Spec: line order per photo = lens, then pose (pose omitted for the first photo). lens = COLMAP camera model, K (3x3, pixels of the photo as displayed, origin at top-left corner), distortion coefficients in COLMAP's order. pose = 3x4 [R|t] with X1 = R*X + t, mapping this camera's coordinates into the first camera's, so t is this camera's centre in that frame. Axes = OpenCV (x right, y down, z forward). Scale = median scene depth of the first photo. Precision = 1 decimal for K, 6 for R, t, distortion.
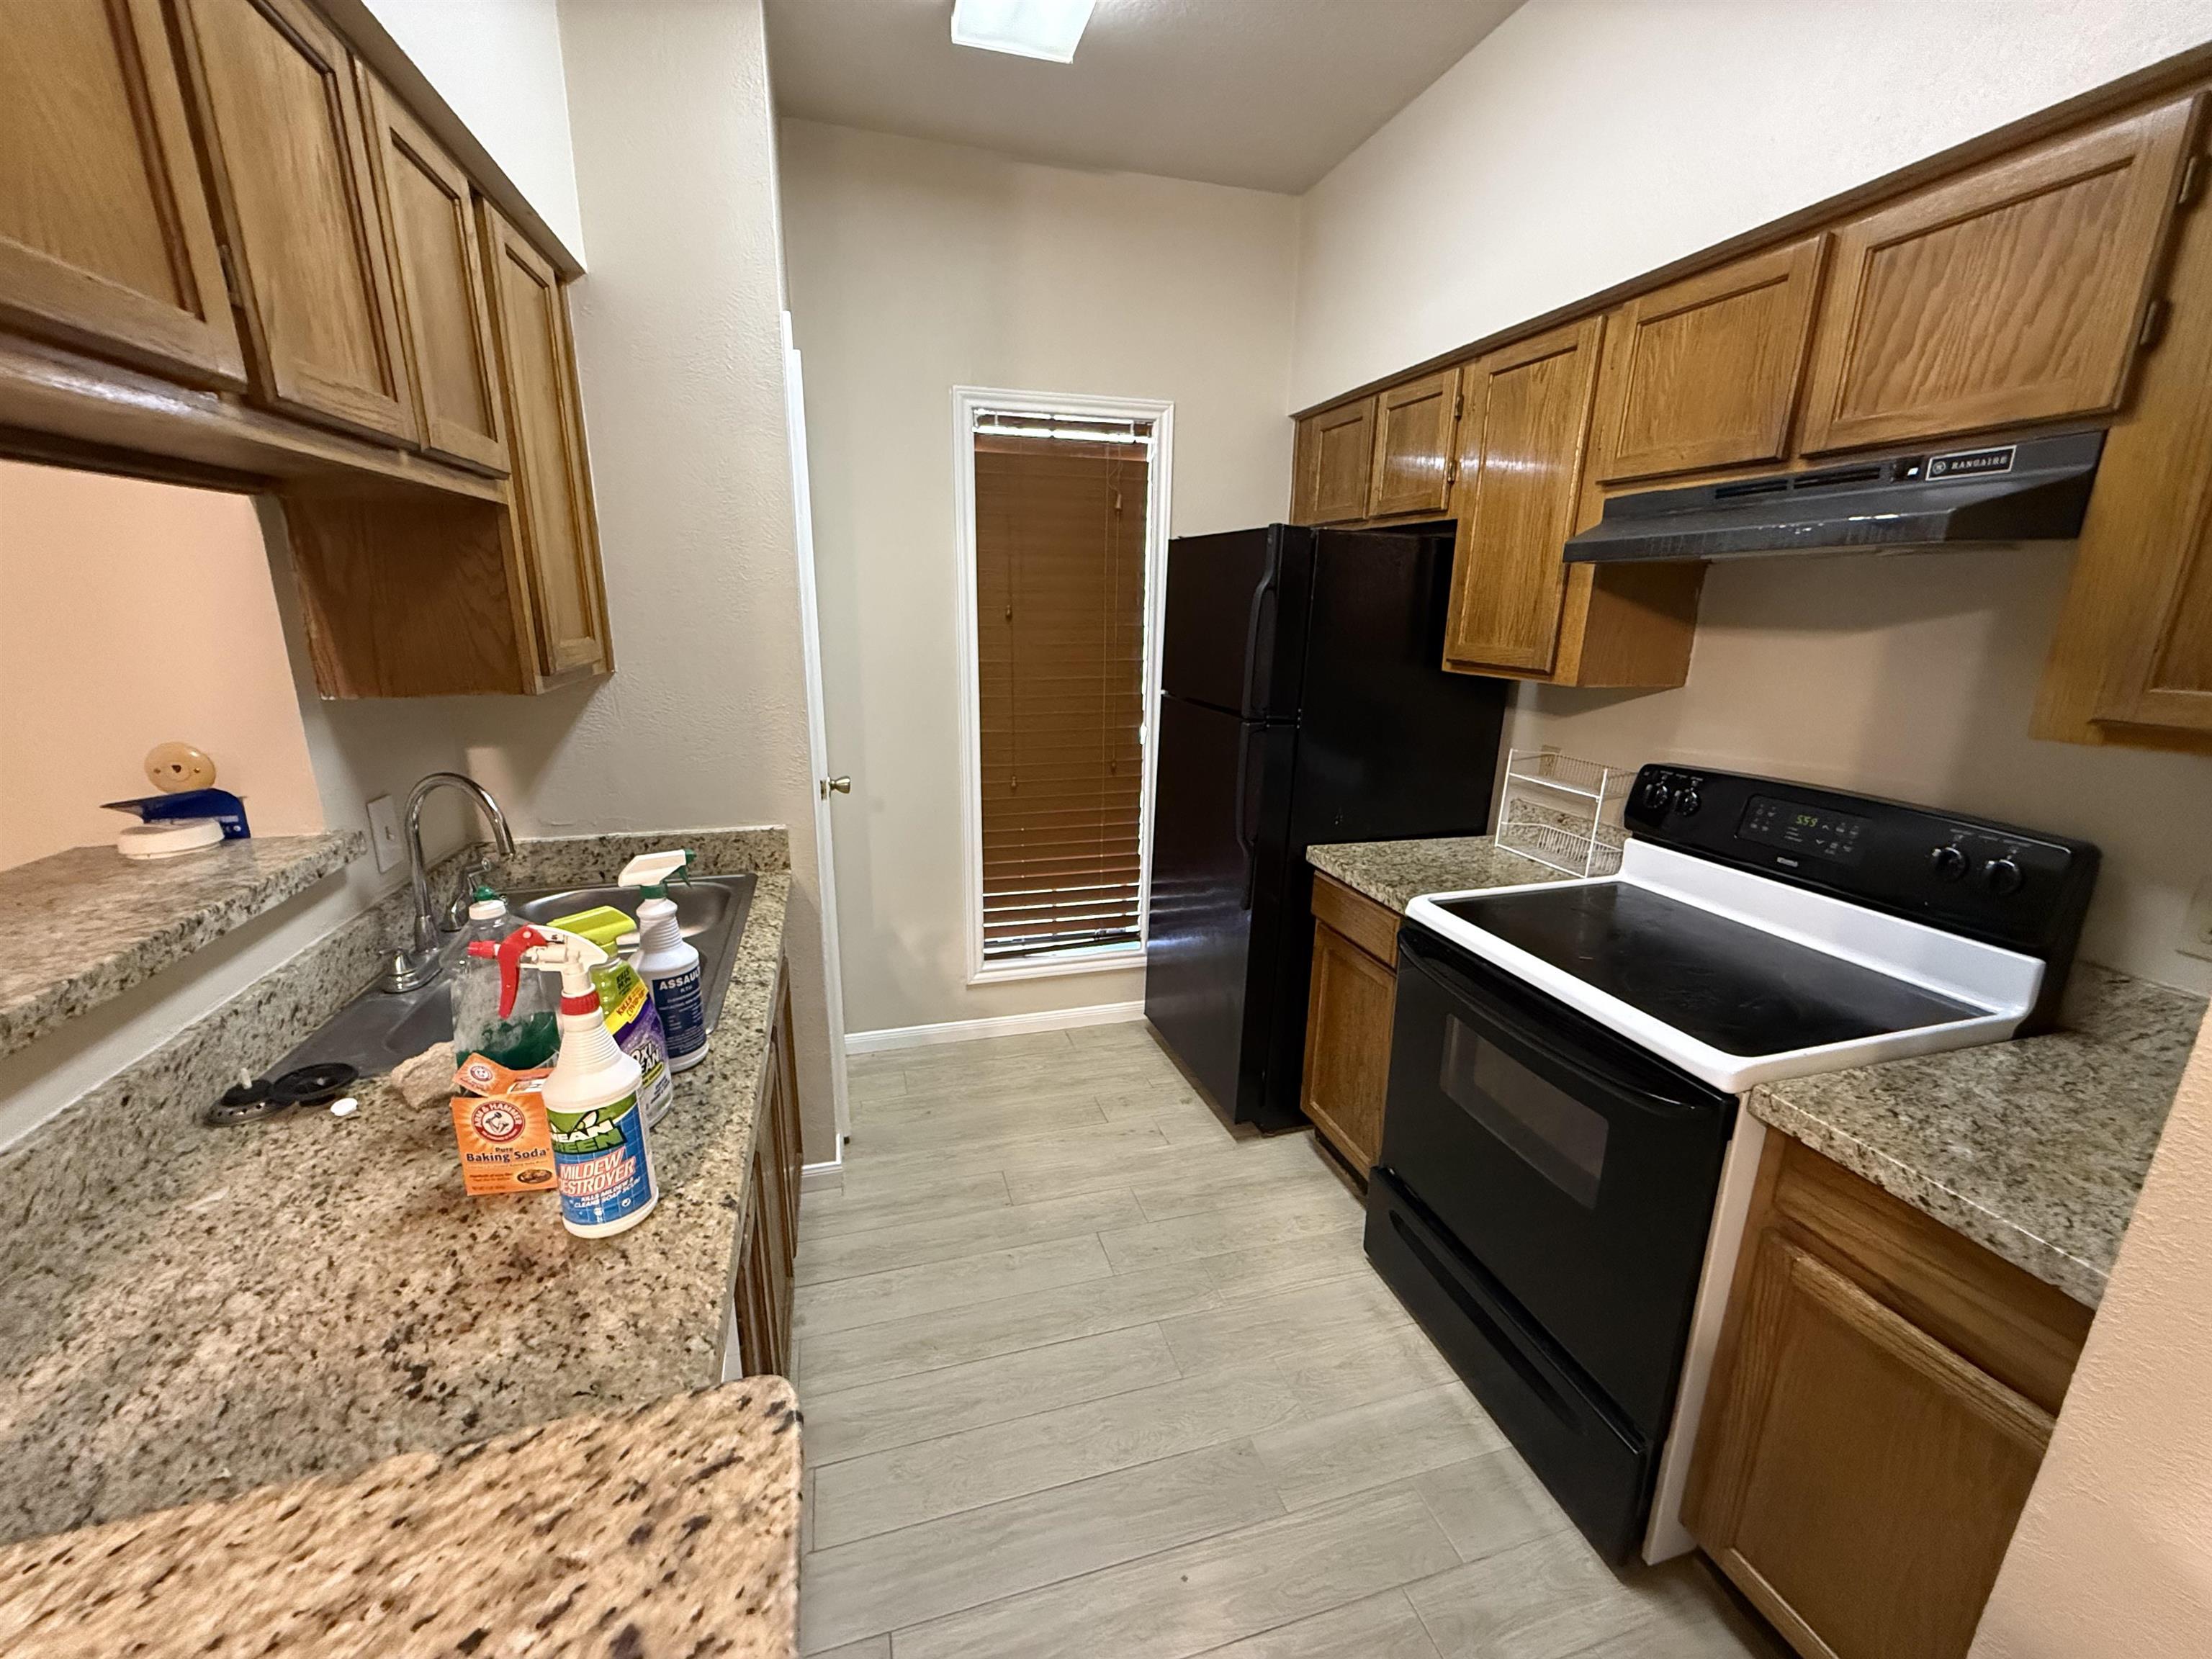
lens RADIAL K [[881.8, 0, 1099.7], [0, 881.8, 824.0], [0, 0, 1]] dist [-0.001833, 0.000487]
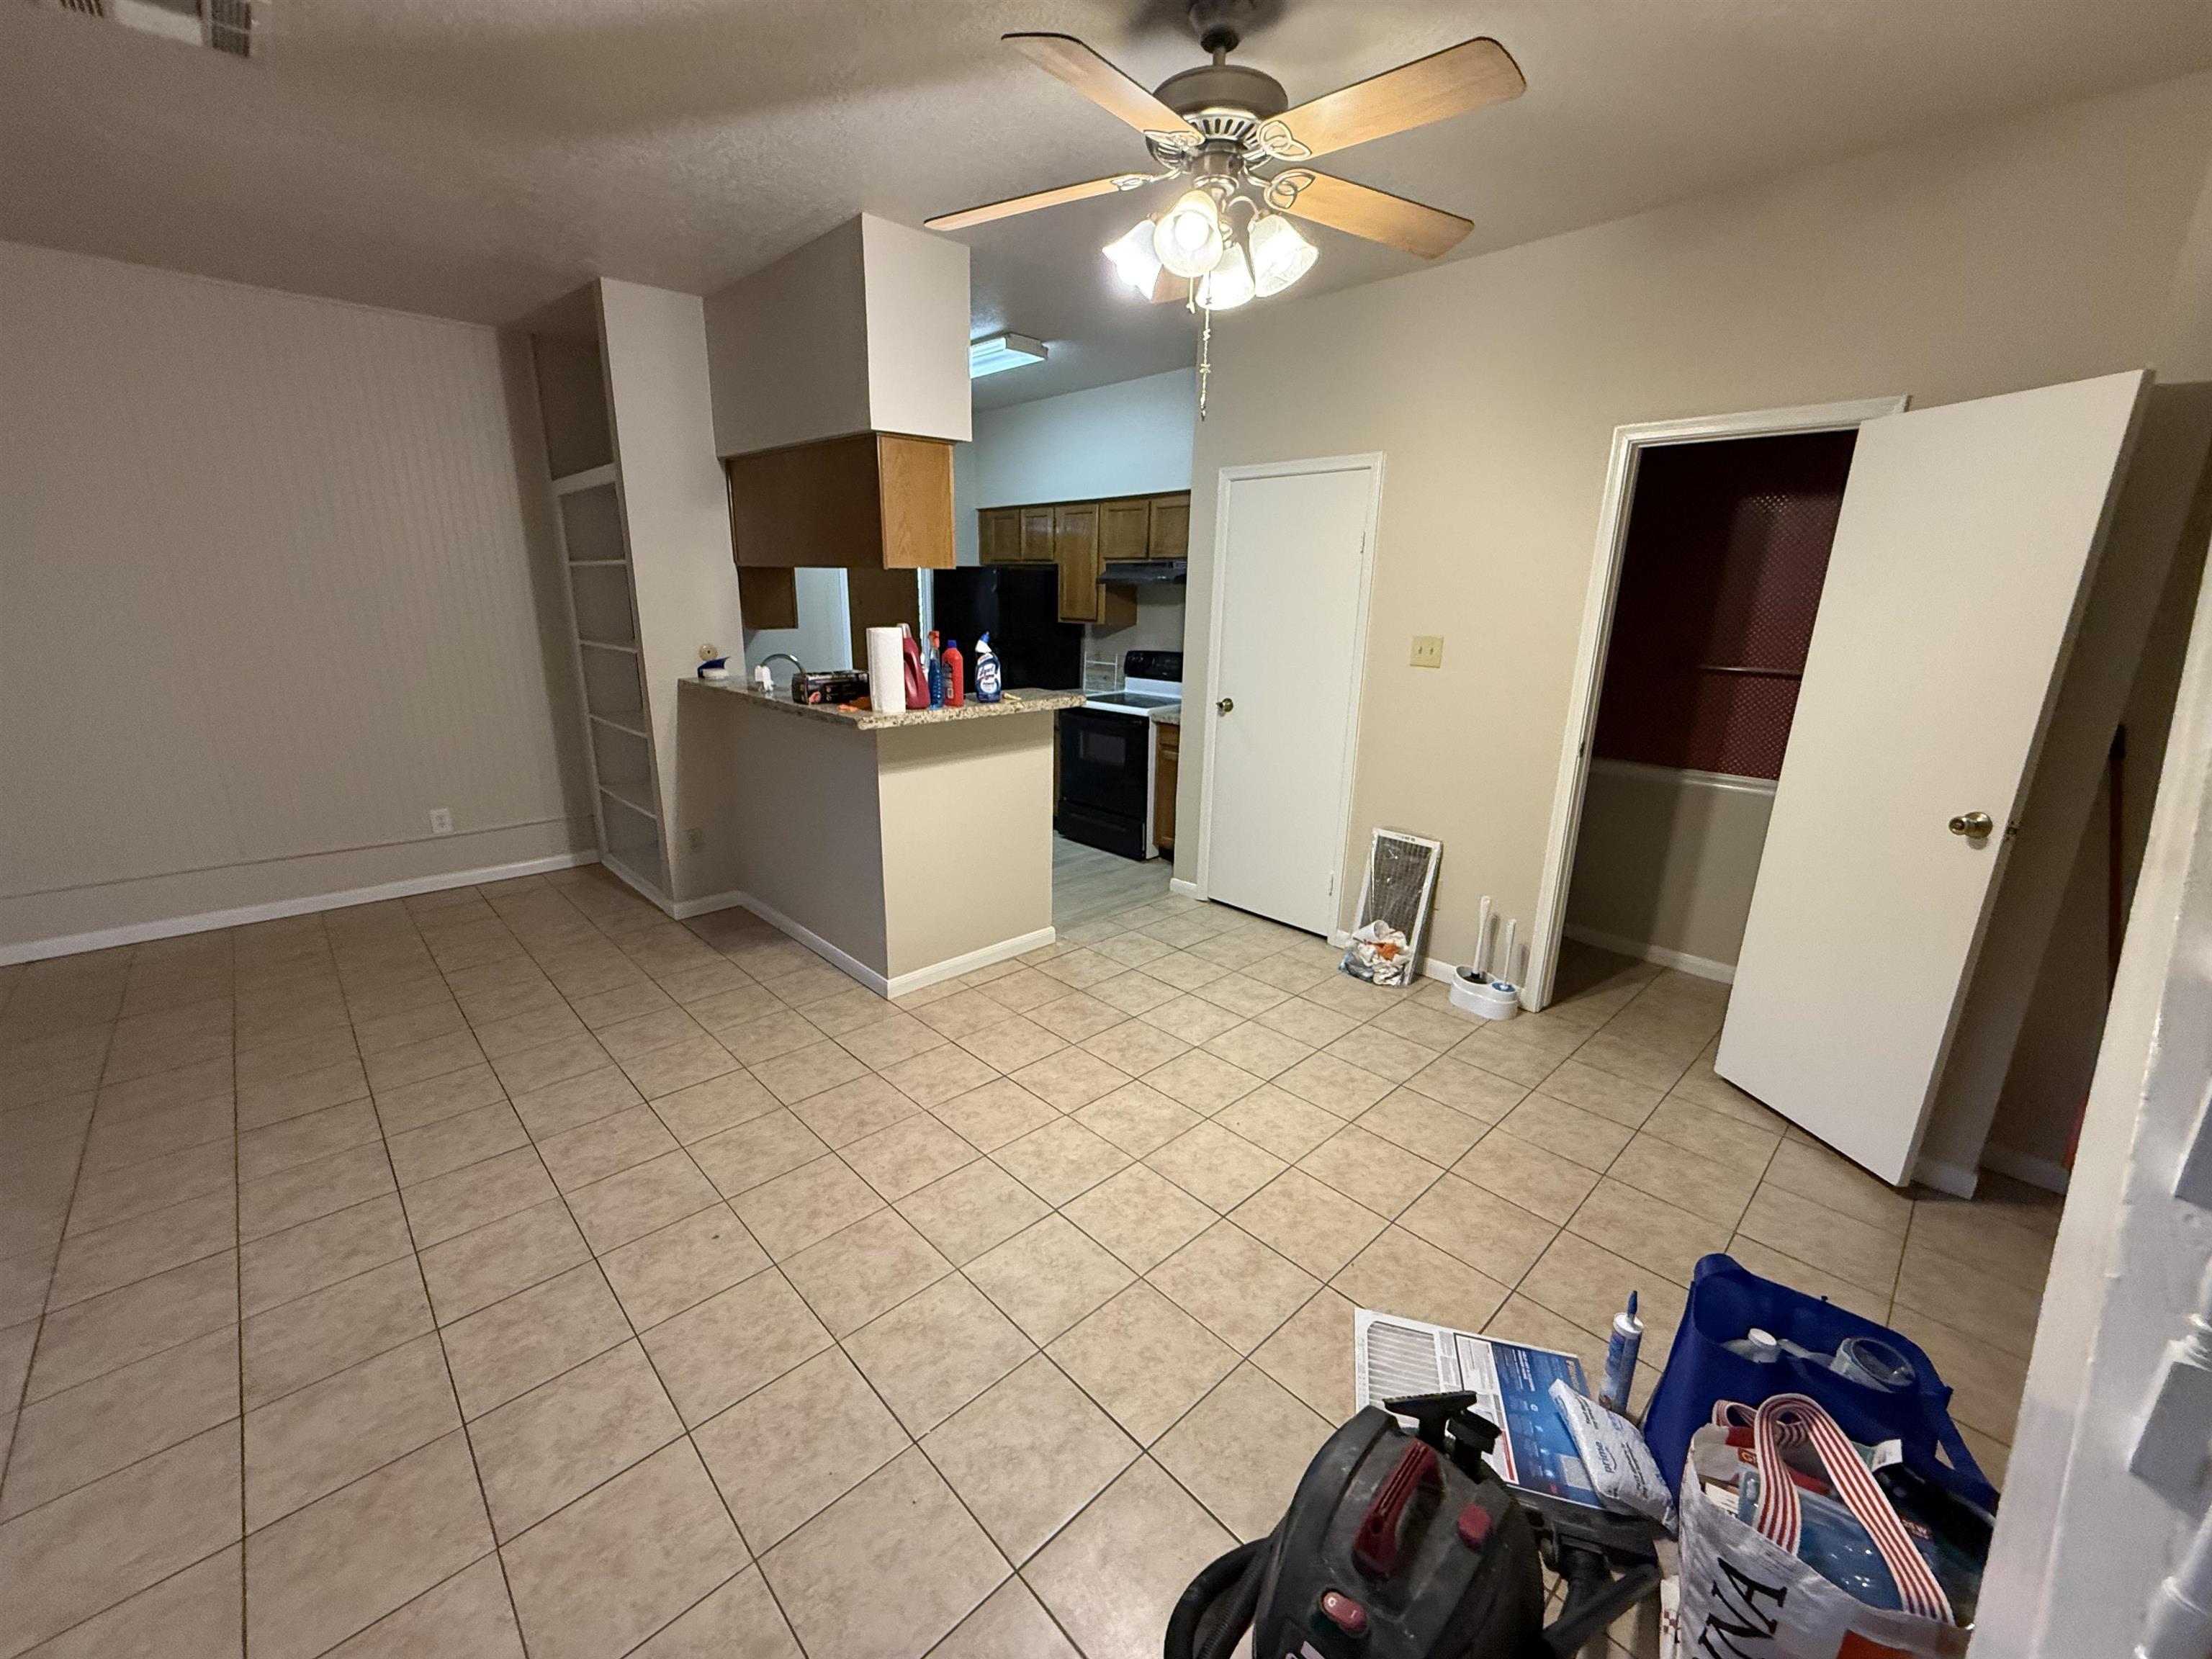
lens RADIAL K [[881.8, 0, 1096.0], [0, 881.8, 826.3], [0, 0, 1]] dist [-0.001833, 0.000487]
pose [[0.889484, -0.116843, 0.441776, -0.853575], [0.106891, 0.993138, 0.047453, 0.365152], [-0.444289, 0.005013, 0.895869, -1.603709]]
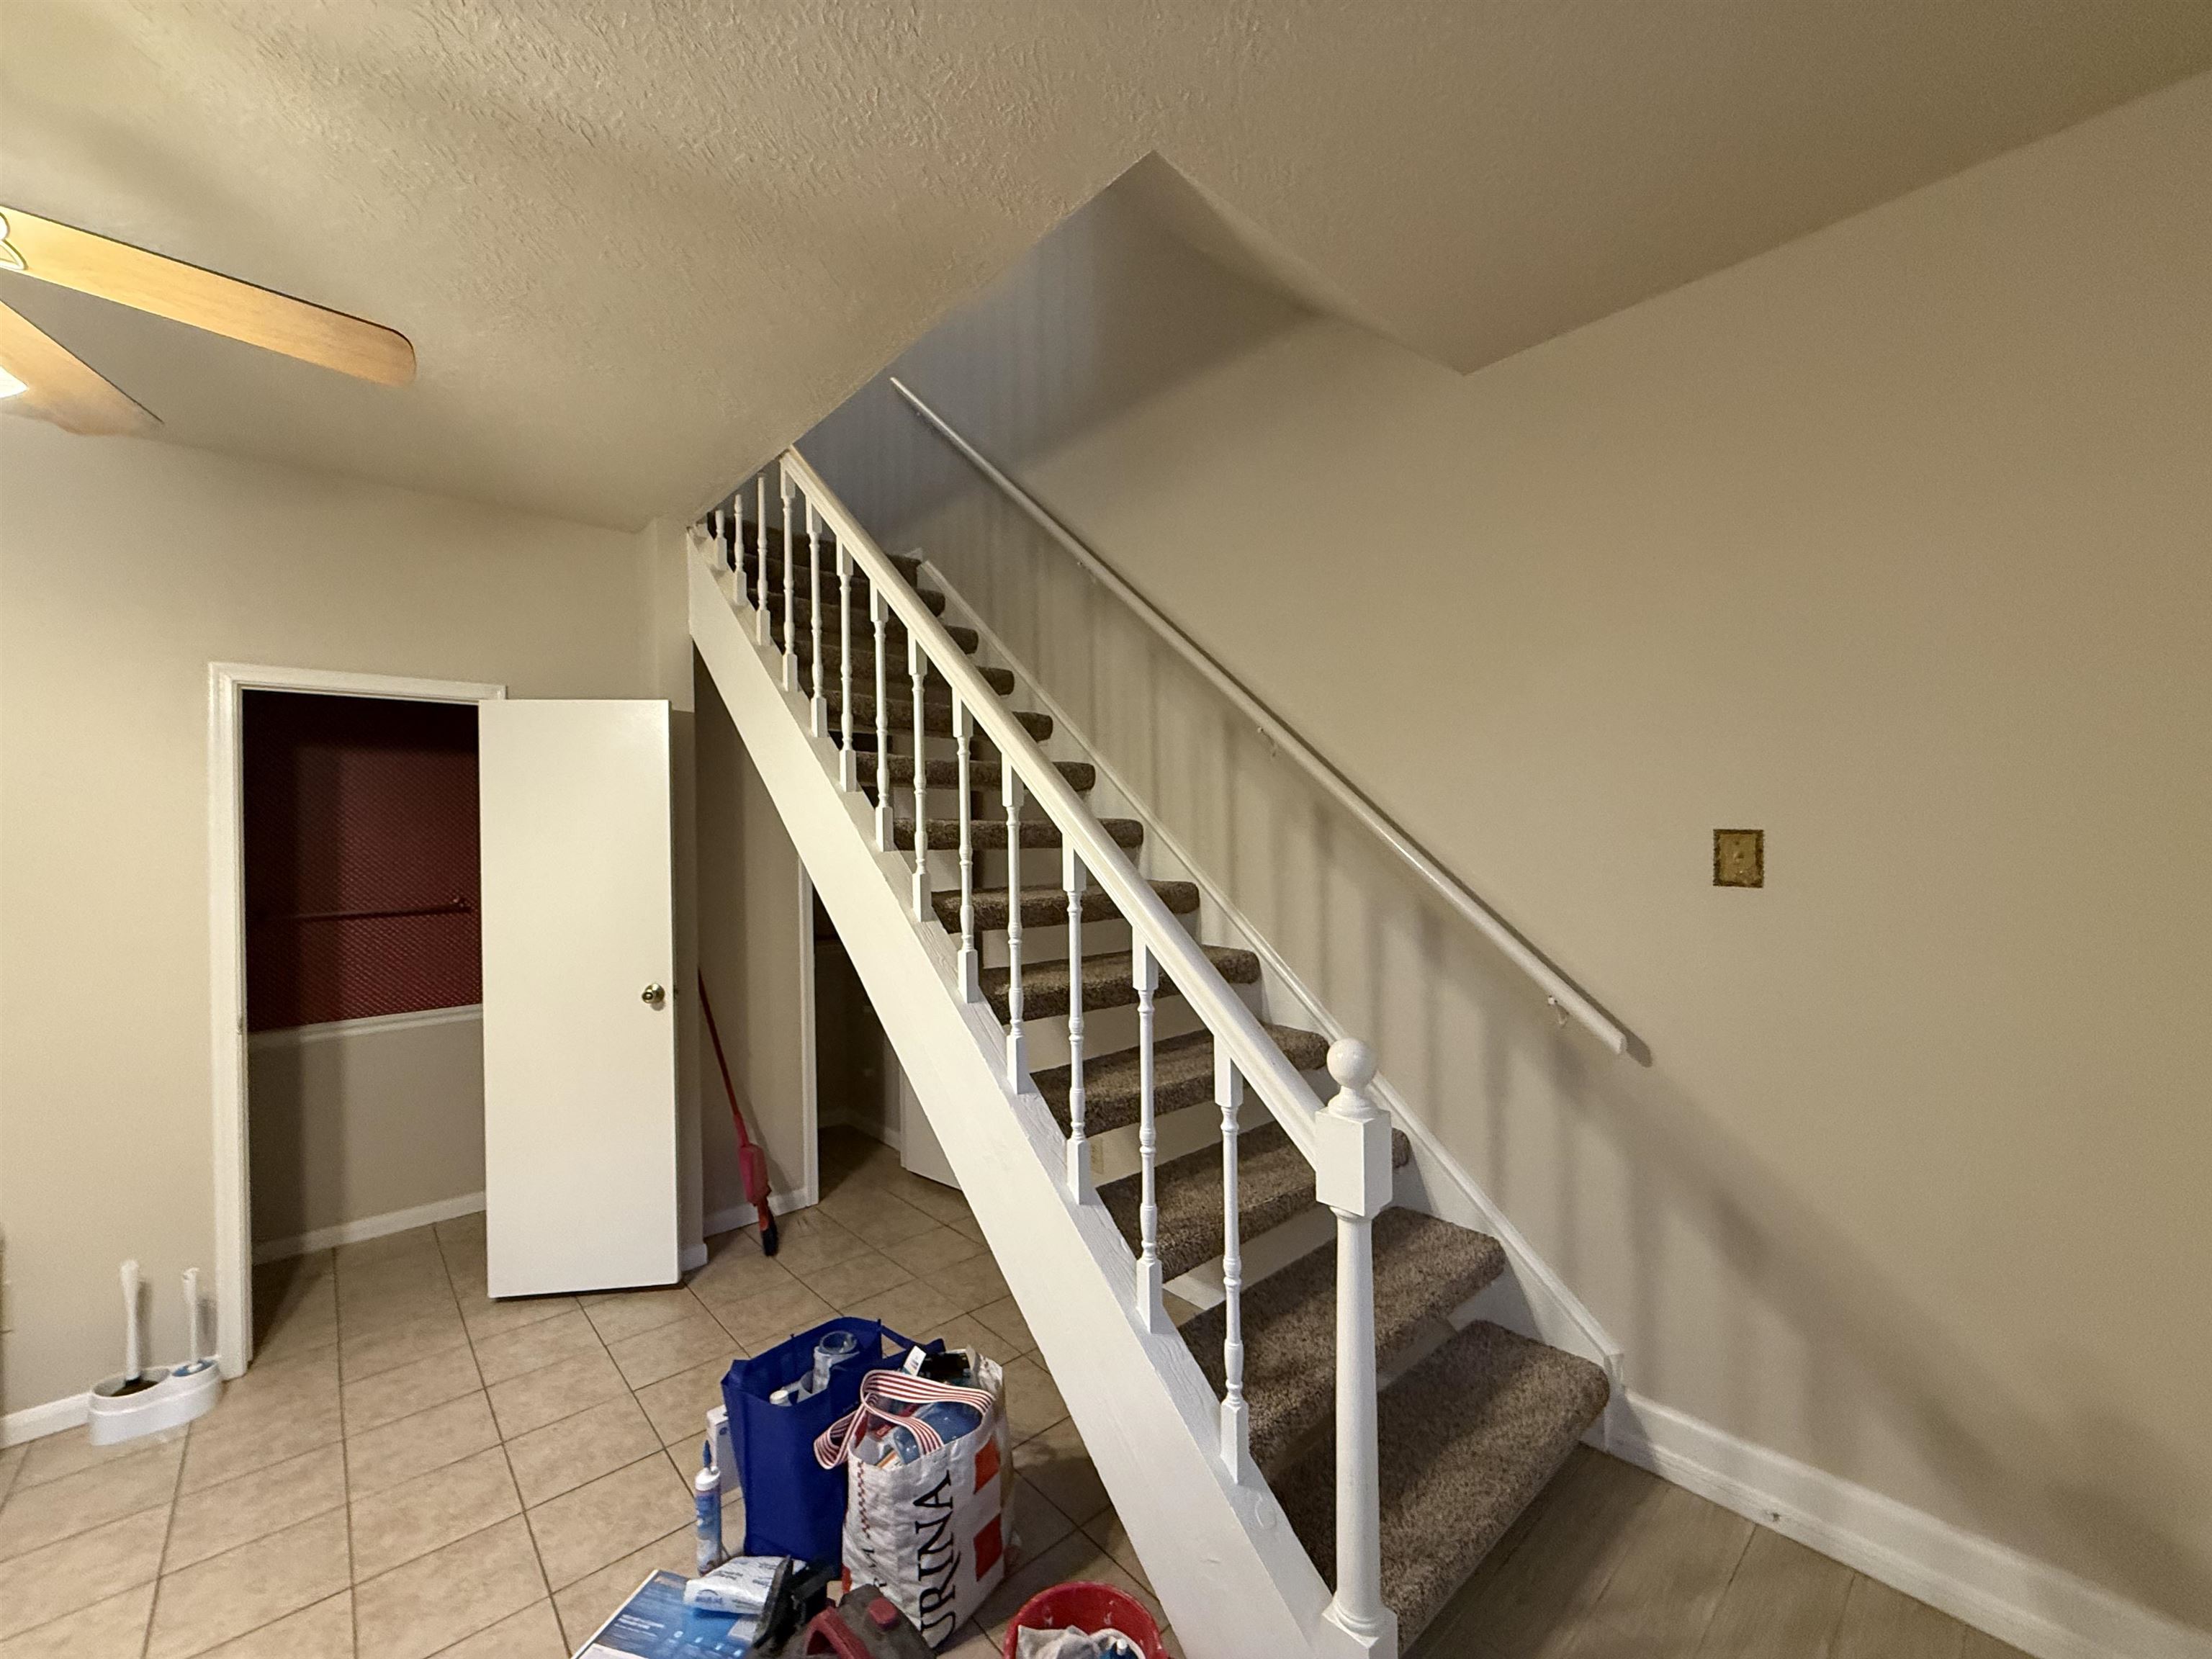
lens RADIAL K [[881.8, 0, 1099.9], [0, 881.8, 825.0], [0, 0, 1]] dist [-0.001833, 0.000487]
pose [[-0.432908, -0.000187, 0.901438, -1.109503], [0.231887, 0.966324, 0.111562, 0.256351], [-0.871102, 0.257328, -0.418287, -1.209566]]
